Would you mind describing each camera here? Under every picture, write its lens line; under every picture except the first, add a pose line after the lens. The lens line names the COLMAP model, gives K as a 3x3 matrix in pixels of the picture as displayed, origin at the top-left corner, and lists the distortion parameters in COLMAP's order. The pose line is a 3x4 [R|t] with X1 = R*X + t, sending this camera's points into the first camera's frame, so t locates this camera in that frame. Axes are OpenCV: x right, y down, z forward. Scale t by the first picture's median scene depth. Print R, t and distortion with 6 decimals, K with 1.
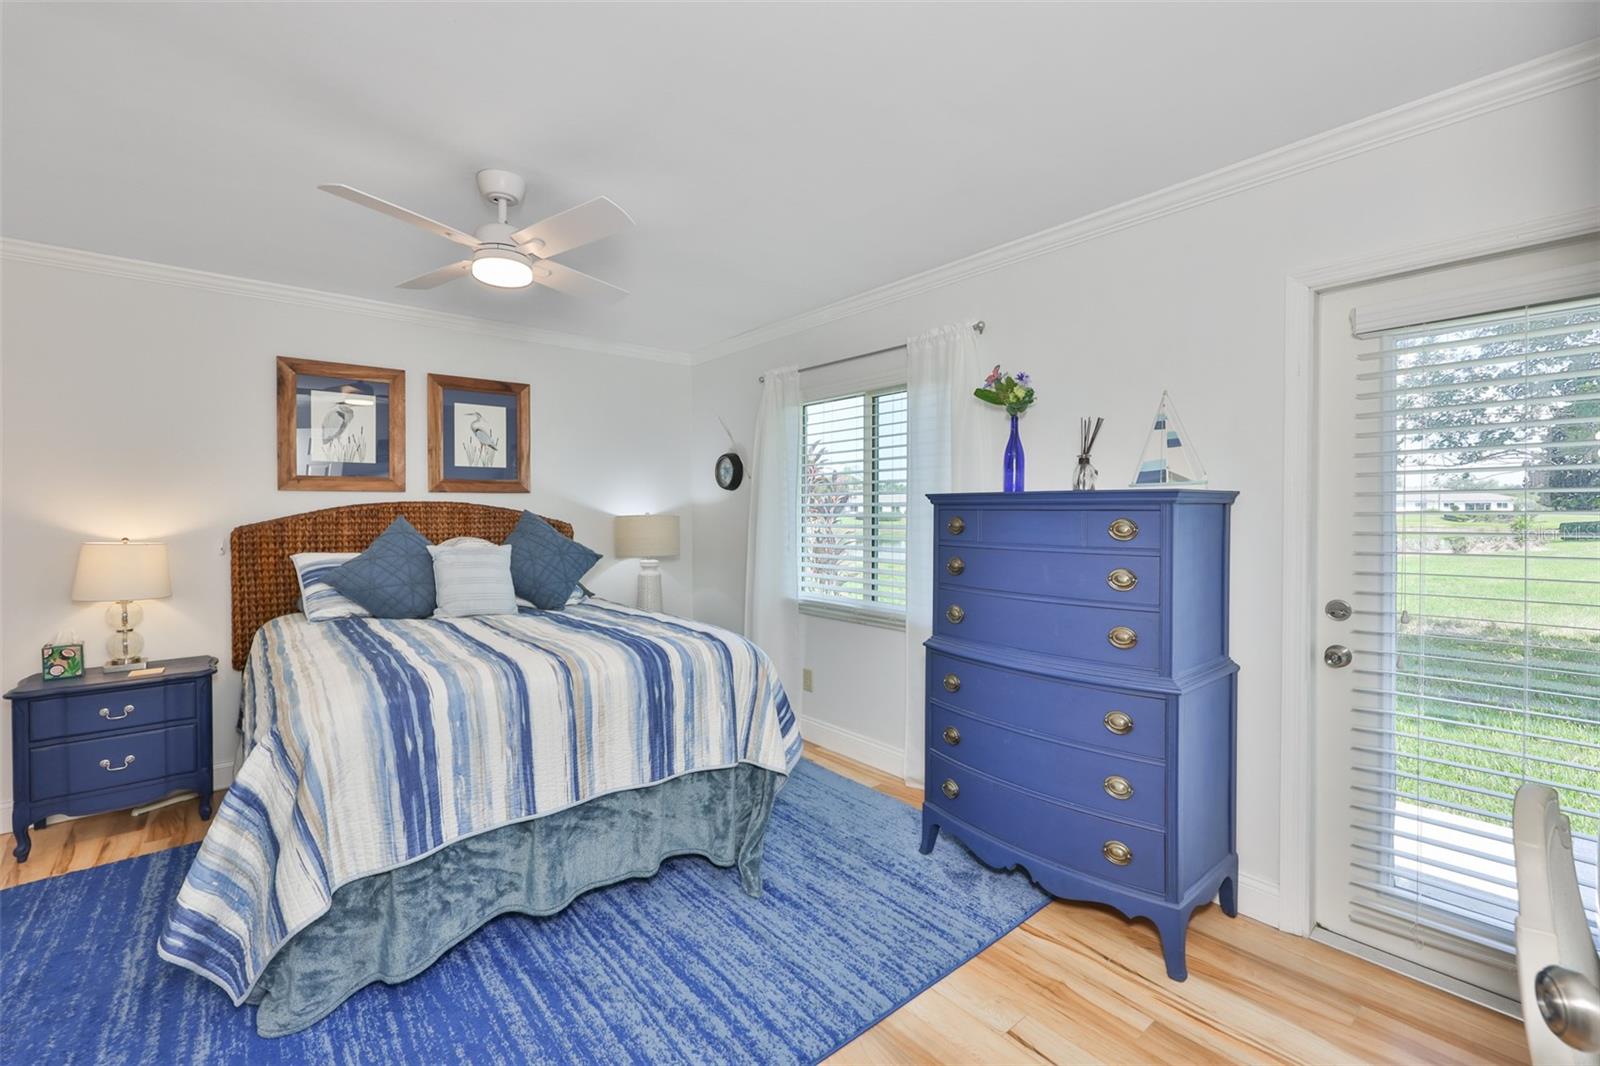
lens RADIAL K [[689.4, 0, 842.1], [0, 689.4, 517.4], [0, 0, 1]] dist [0.000217, 0.000171]
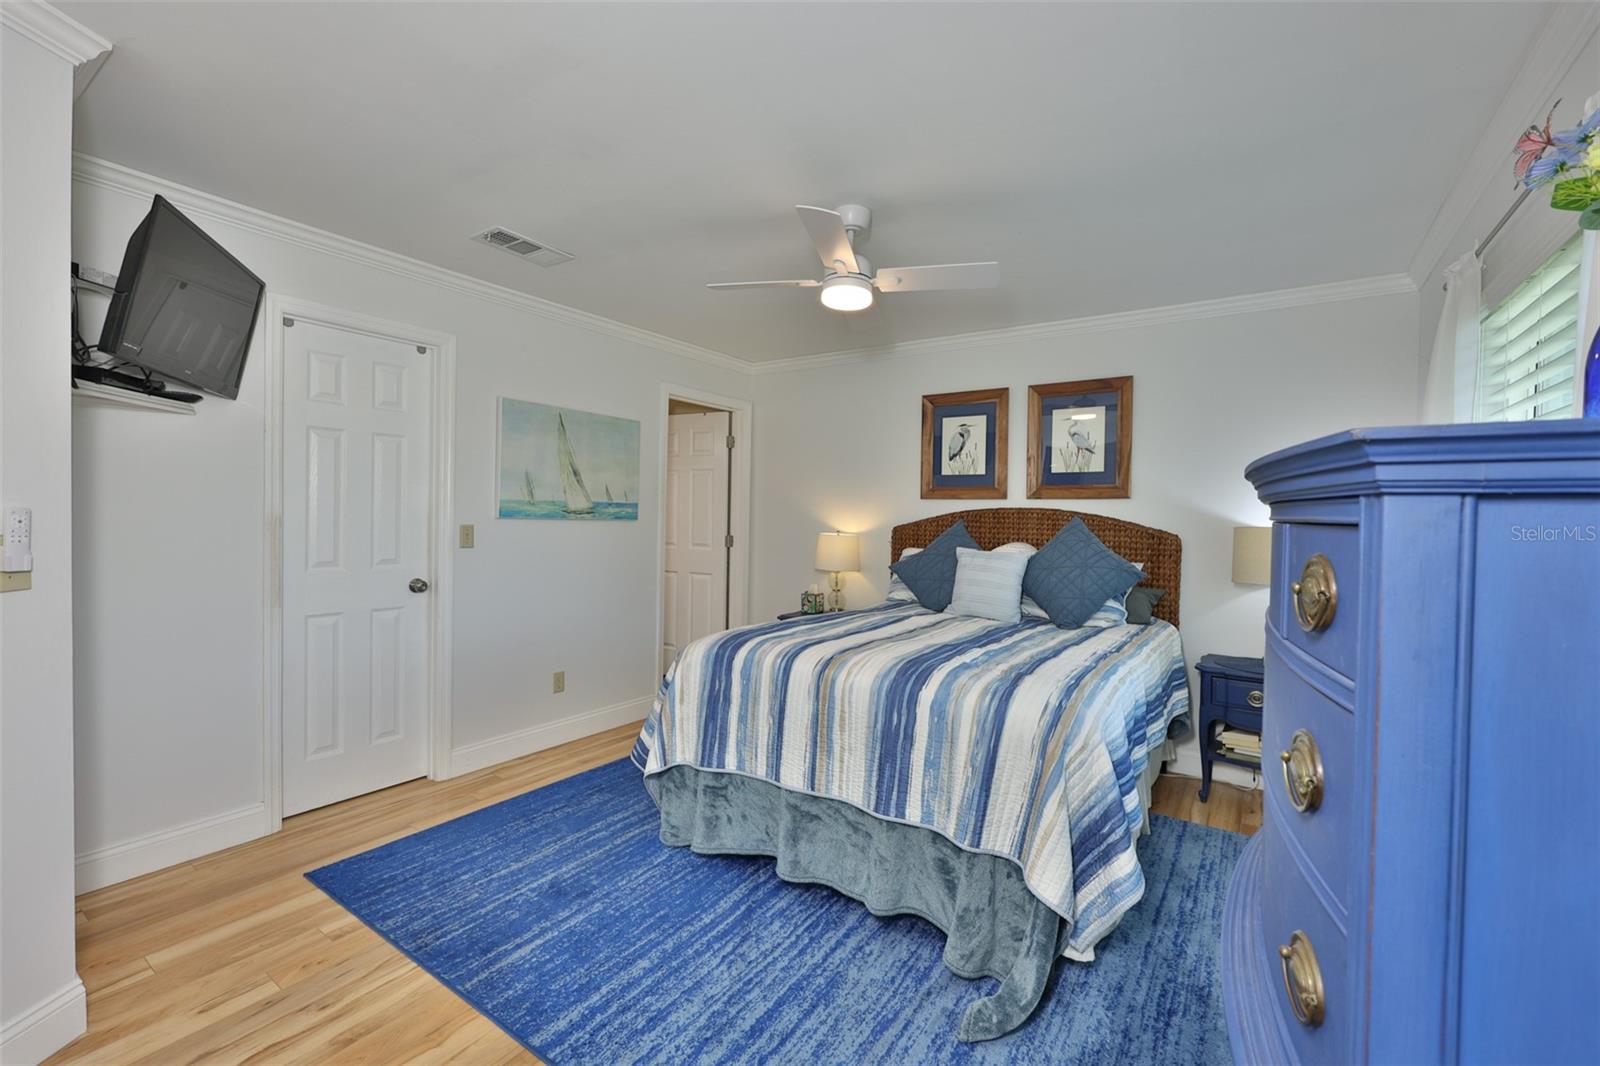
lens RADIAL K [[685.6, 0, 771.7], [0, 685.6, 530.0], [0, 0, 1]] dist [0.000013, 0.000057]
pose [[0.217169, 0.028395, -0.975721, 0.440361], [-0.025954, 0.999391, 0.023307, -0.004974], [0.975789, 0.020262, 0.217774, 0.513863]]
